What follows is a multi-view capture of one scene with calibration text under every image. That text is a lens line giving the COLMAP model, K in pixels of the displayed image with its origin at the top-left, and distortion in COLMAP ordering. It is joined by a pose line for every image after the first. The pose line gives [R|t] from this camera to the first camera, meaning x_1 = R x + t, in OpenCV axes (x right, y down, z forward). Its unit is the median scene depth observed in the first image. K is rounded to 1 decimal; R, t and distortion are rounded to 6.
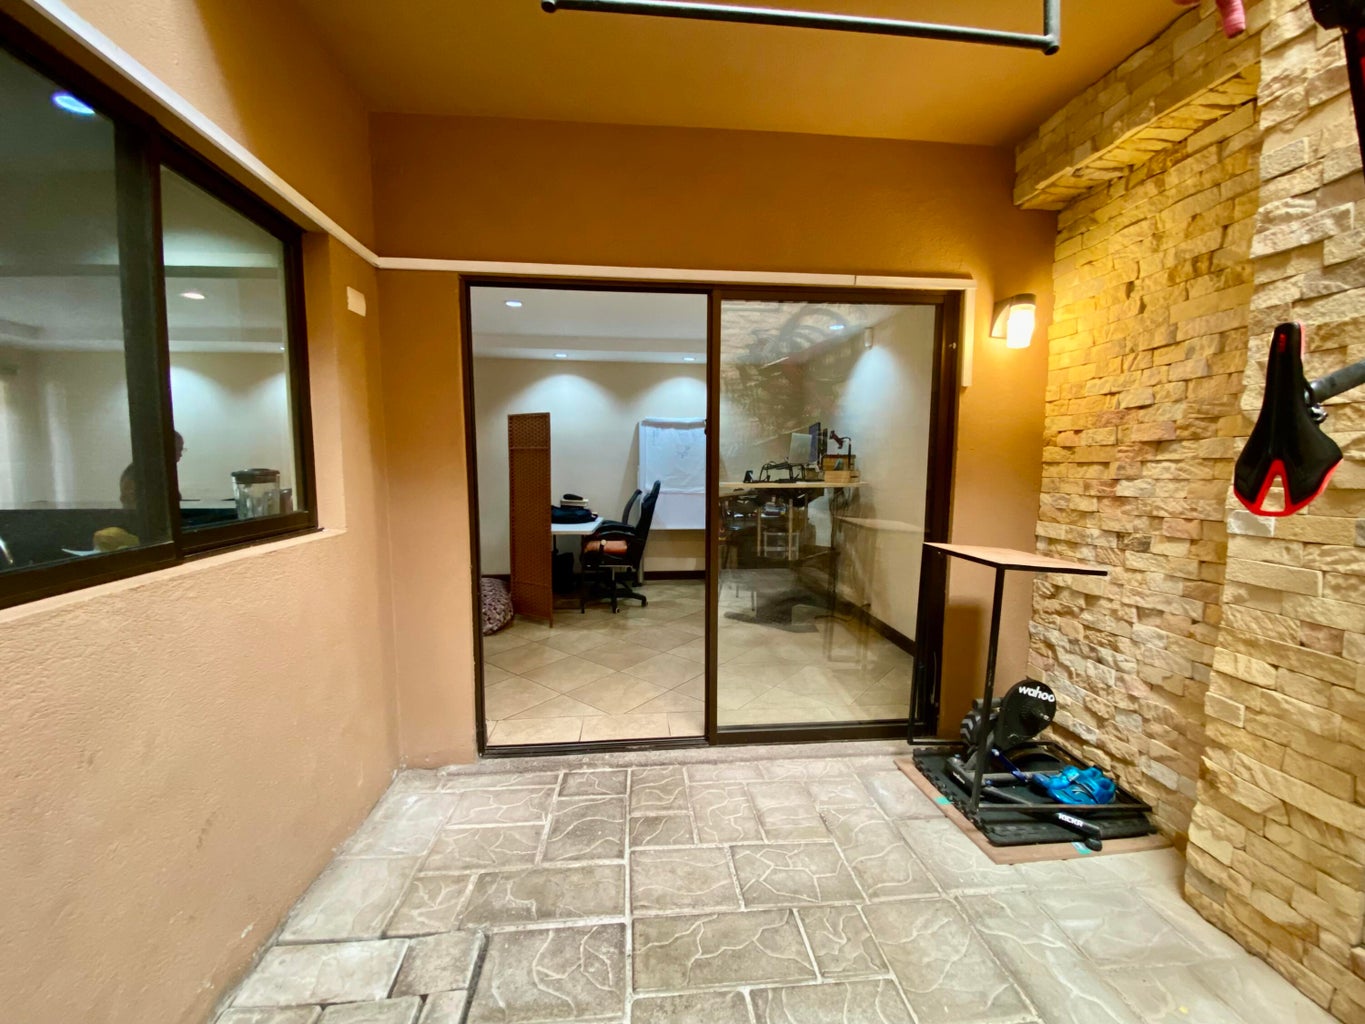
lens RADIAL K [[550.1, 0, 678.9], [0, 550.1, 514.7], [0, 0, 1]] dist [0.024718, -0.021985]
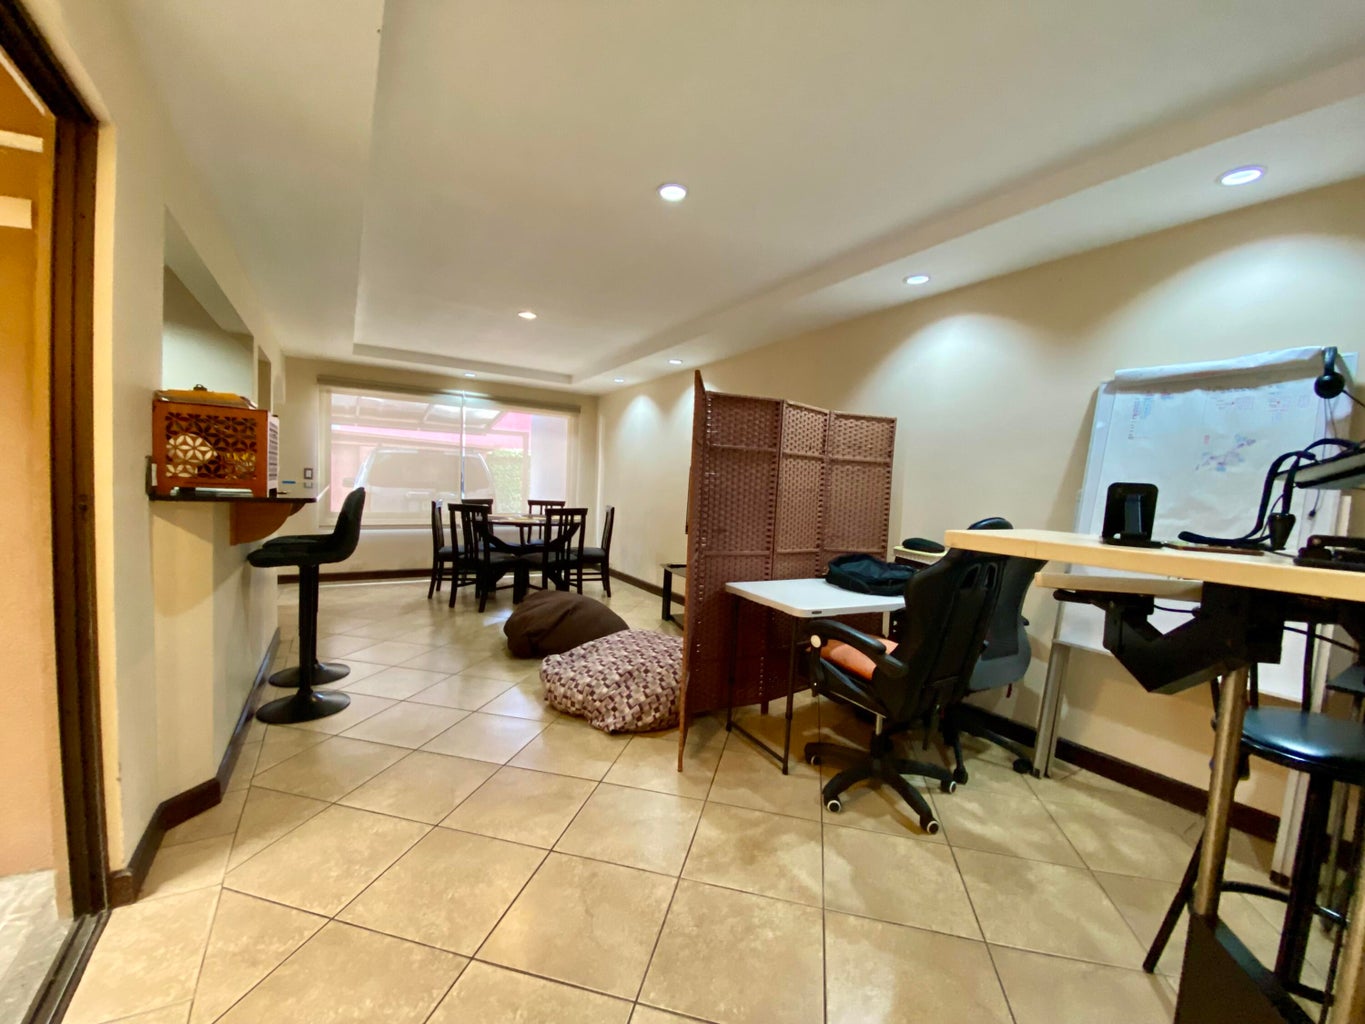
lens RADIAL K [[549.8, 0, 682.0], [0, 549.8, 508.1], [0, 0, 1]] dist [0.026673, -0.022237]
pose [[0.425778, 0.055500, -0.903124, 0.200456], [-0.130637, 0.991430, -0.000662, -0.039746], [0.895347, 0.118264, 0.429379, 0.620651]]
